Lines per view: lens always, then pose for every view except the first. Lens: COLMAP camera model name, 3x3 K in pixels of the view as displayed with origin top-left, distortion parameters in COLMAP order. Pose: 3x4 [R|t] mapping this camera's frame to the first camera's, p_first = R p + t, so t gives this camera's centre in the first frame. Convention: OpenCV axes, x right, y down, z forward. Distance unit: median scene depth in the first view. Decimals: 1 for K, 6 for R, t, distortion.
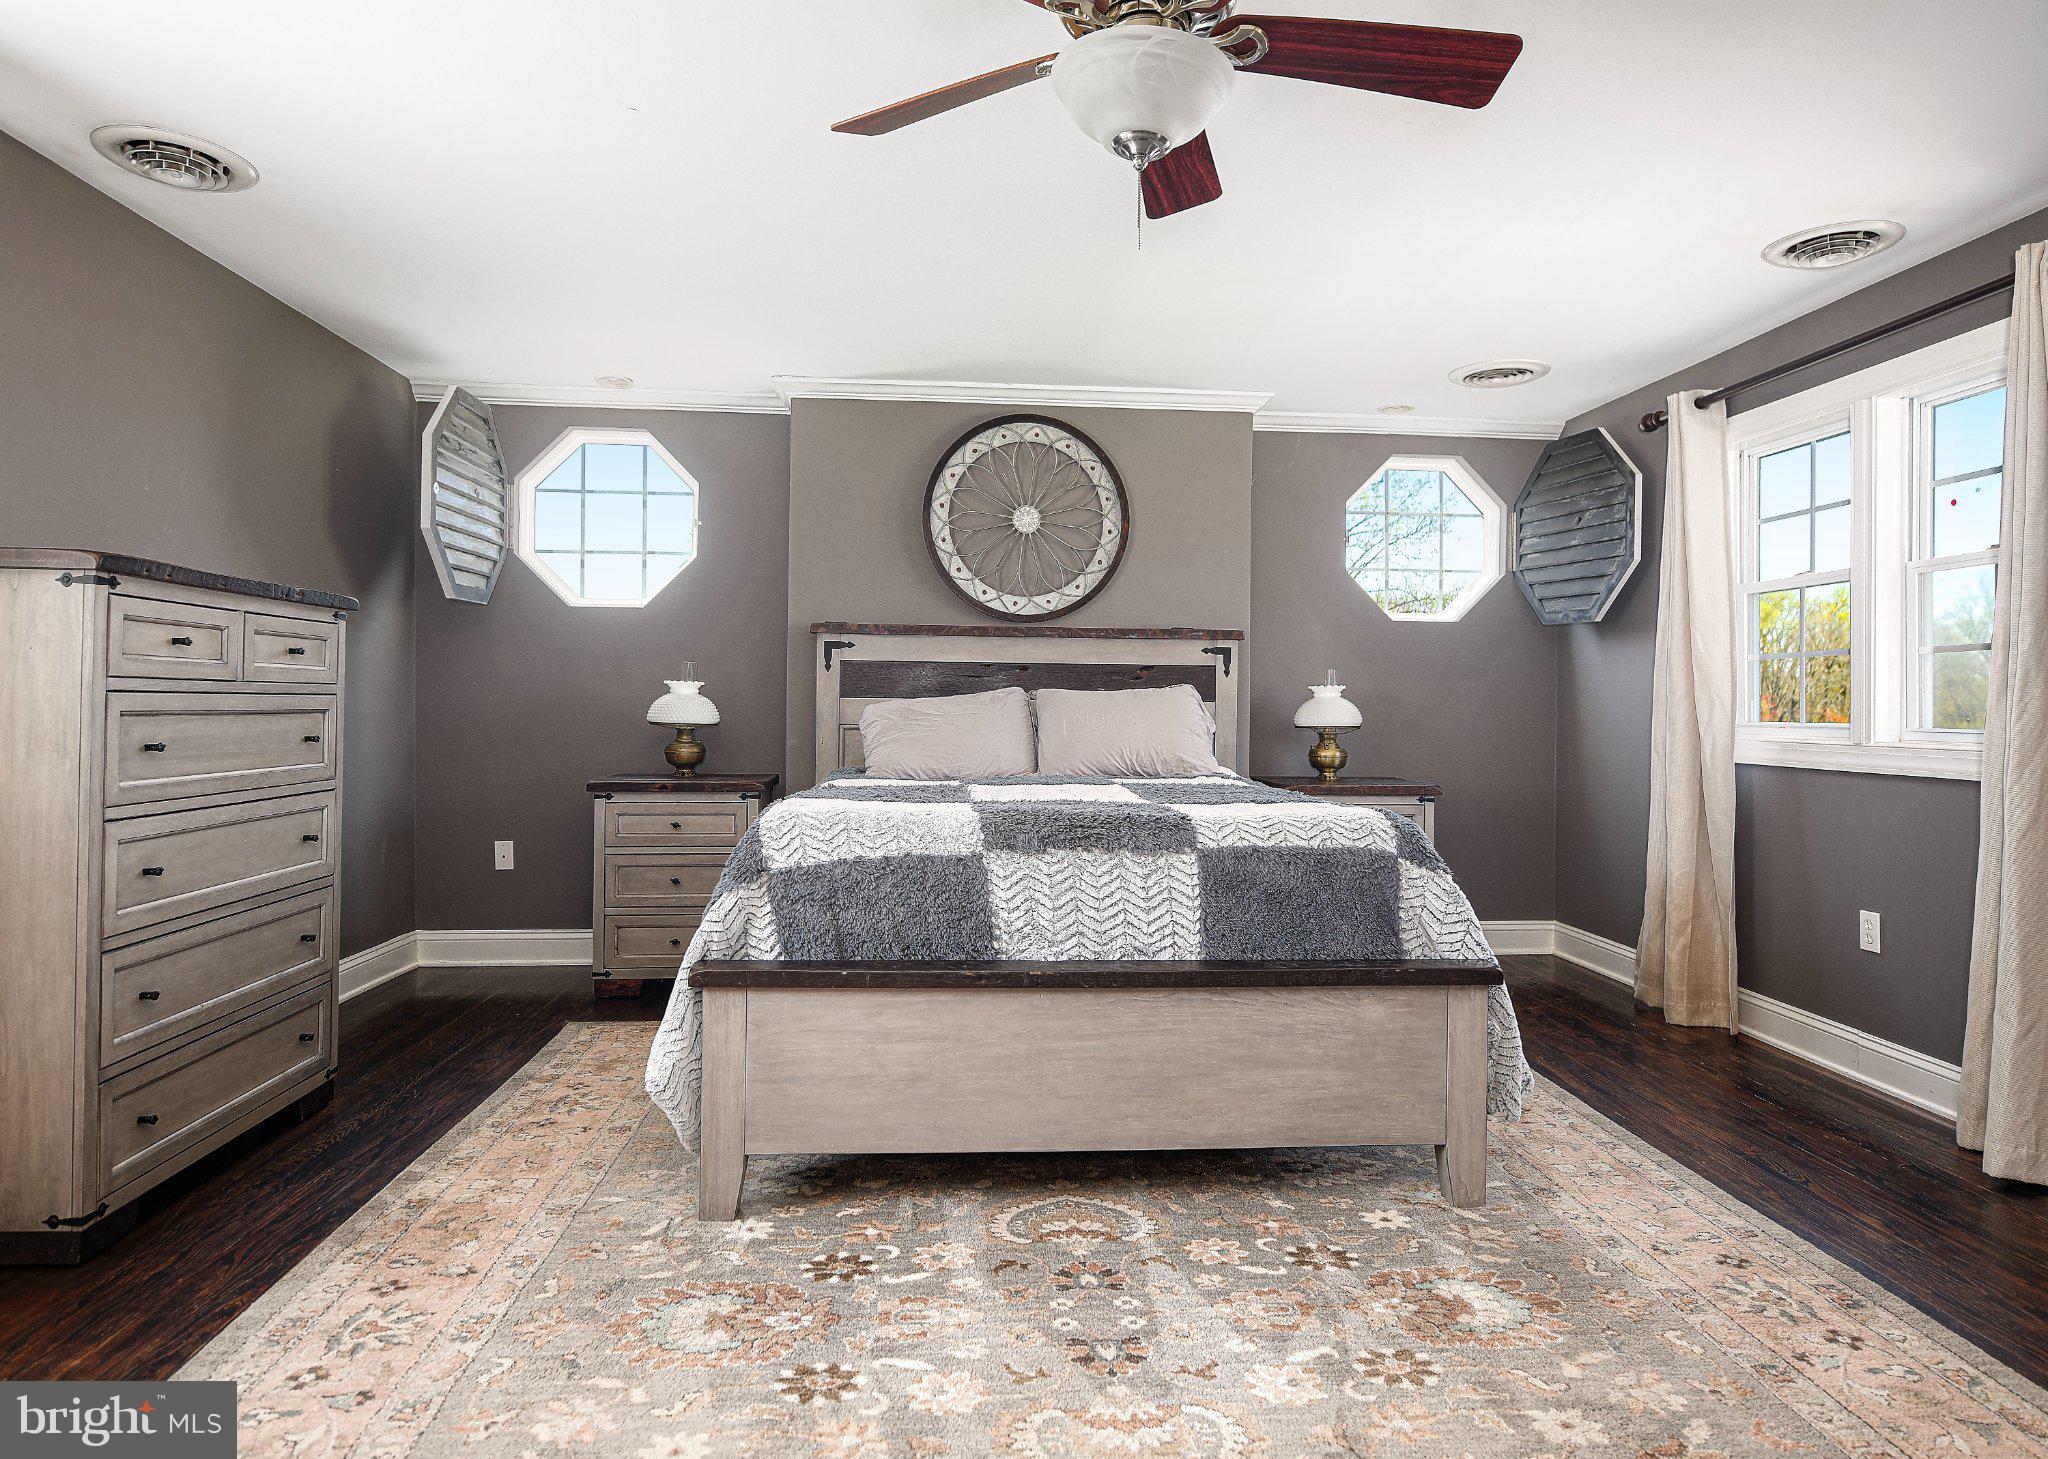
lens RADIAL K [[1147.7, 0, 1032.5], [0, 1147.7, 699.3], [0, 0, 1]] dist [-0.005004, -0.001908]
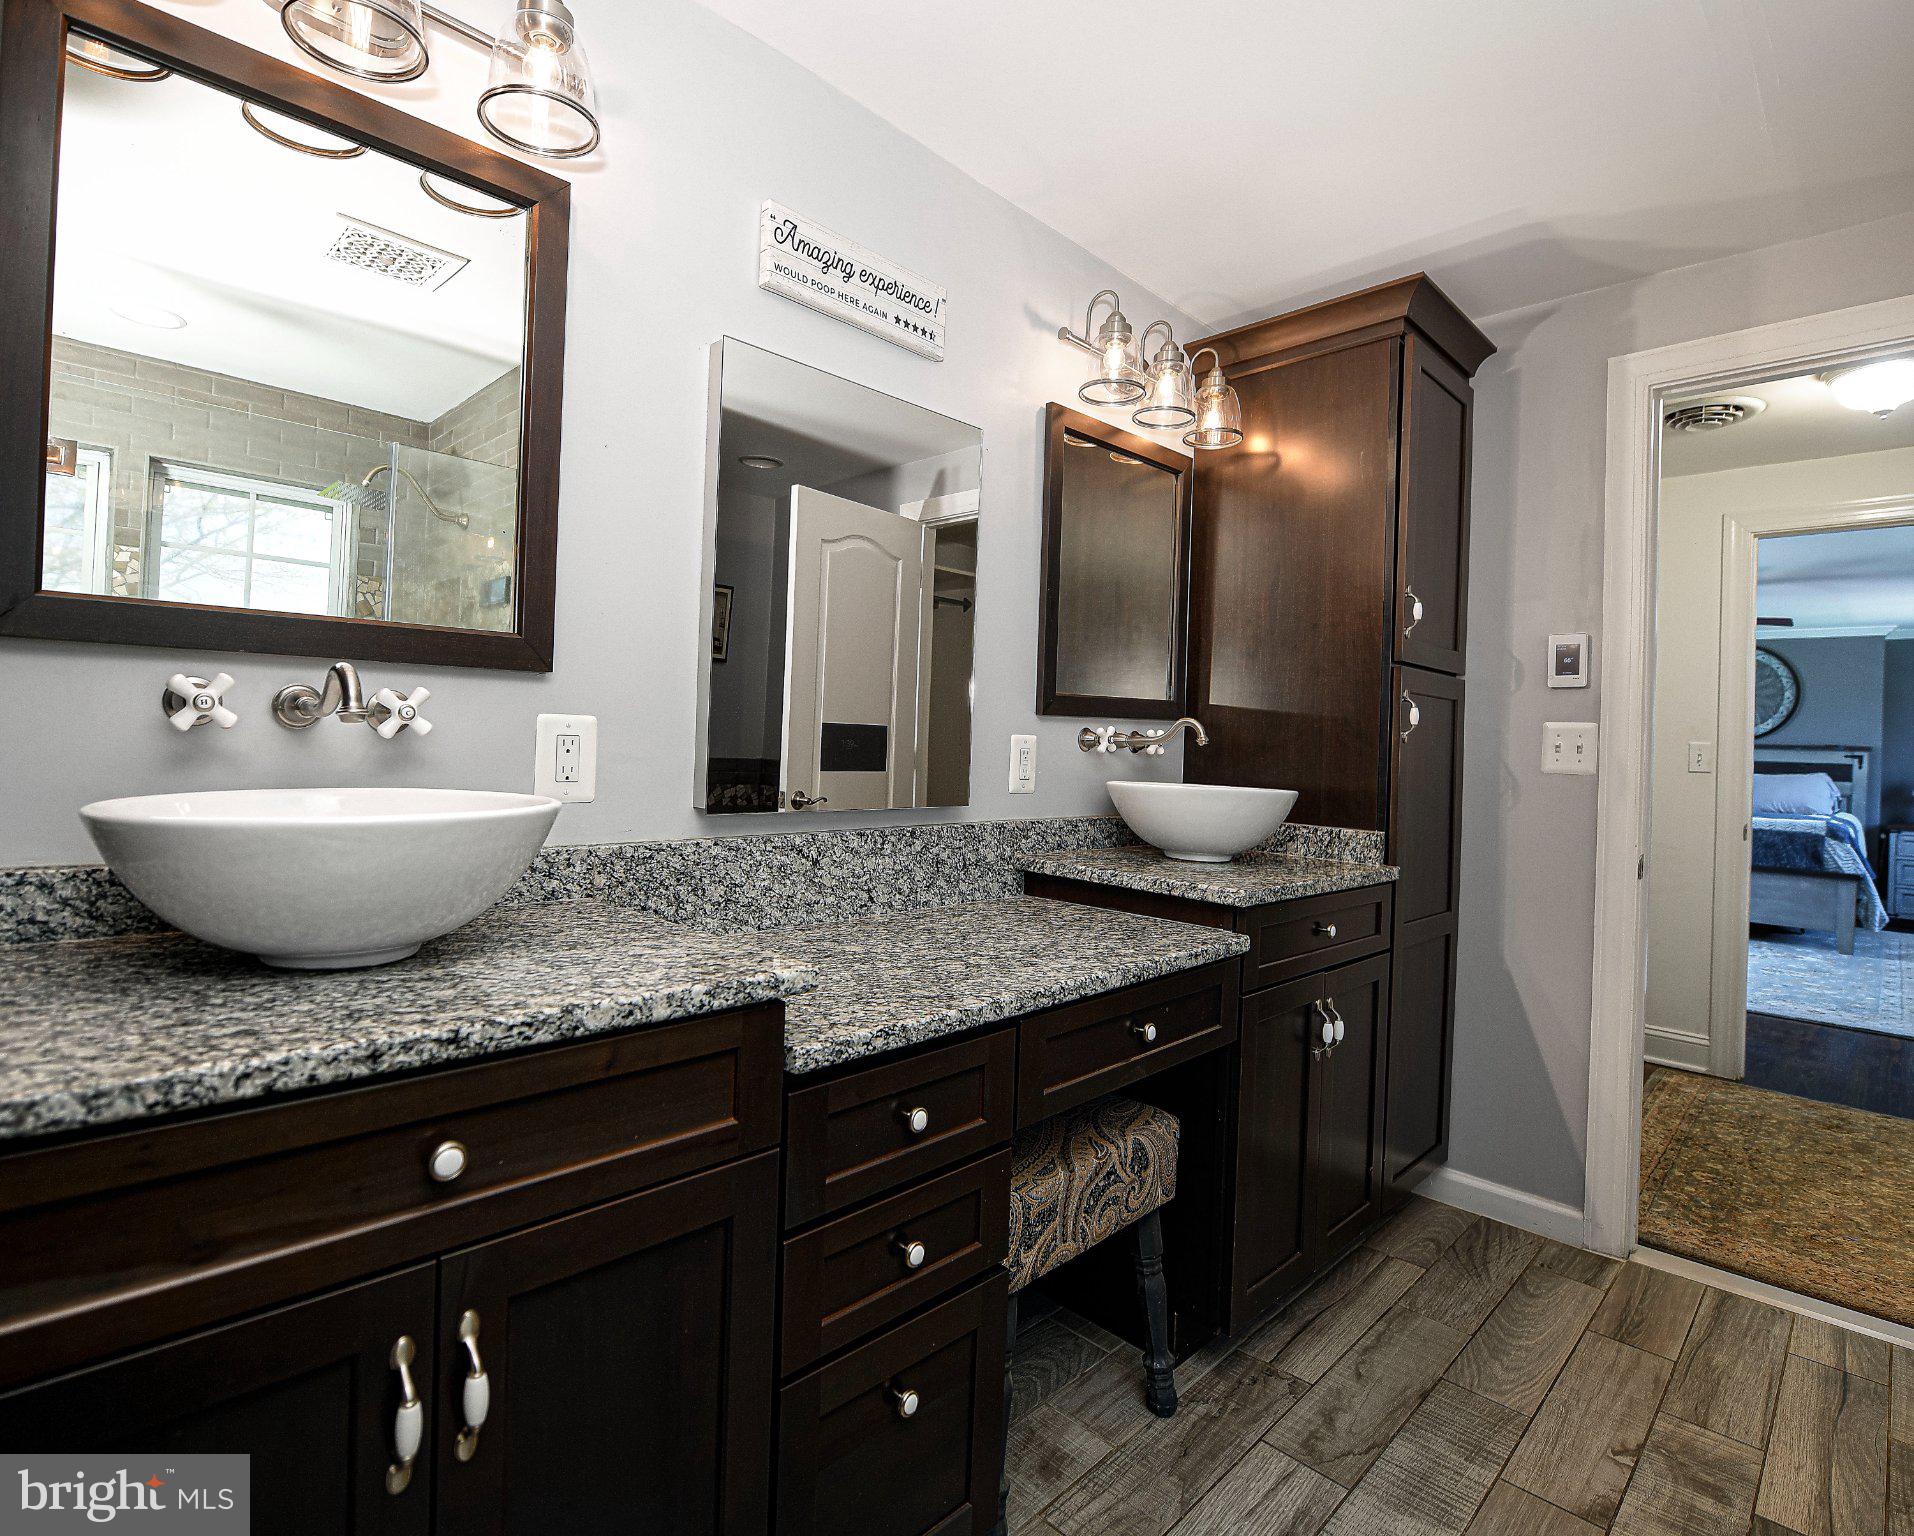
lens RADIAL K [[978.5, 0, 958.6], [0, 978.5, 736.5], [0, 0, 1]] dist [-0.001721, -0.000856]
pose [[0.655647, 0.003118, -0.755061, 0.769161], [-0.020771, 0.999688, -0.013908, -0.038808], [0.754782, 0.024802, 0.655506, -2.366864]]
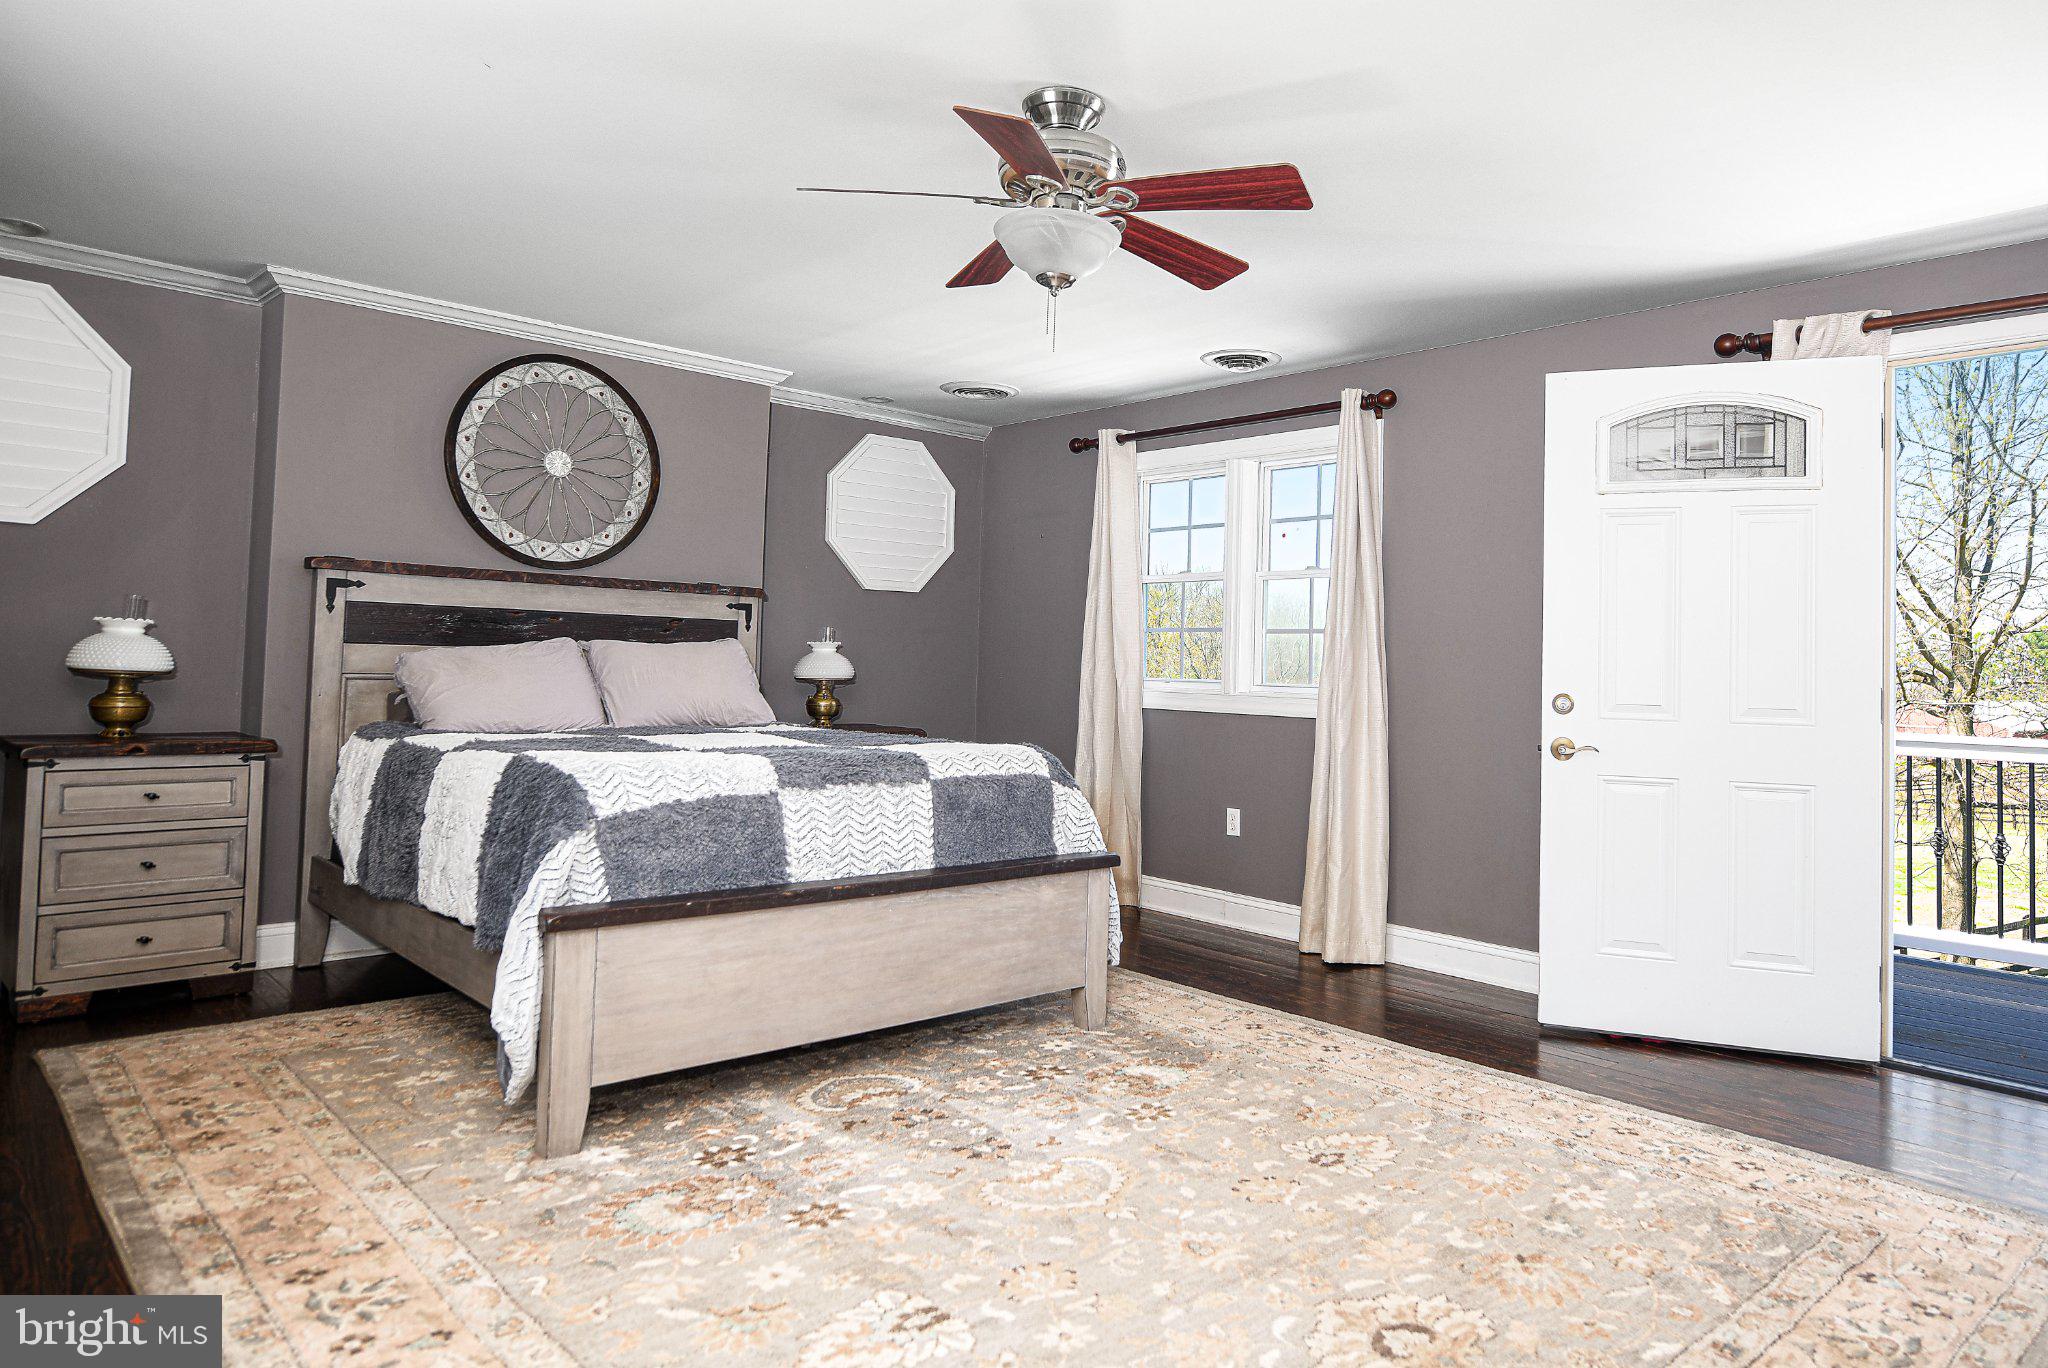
lens RADIAL K [[1273.5, 0, 1023.4], [0, 1273.5, 618.6], [0, 0, 1]] dist [-0.001627, -0.001877]
pose [[0.790003, 0.033863, 0.612167, -0.639718], [-0.022652, 0.999404, -0.026051, -0.011902], [-0.612684, 0.006713, 0.790299, -0.165591]]
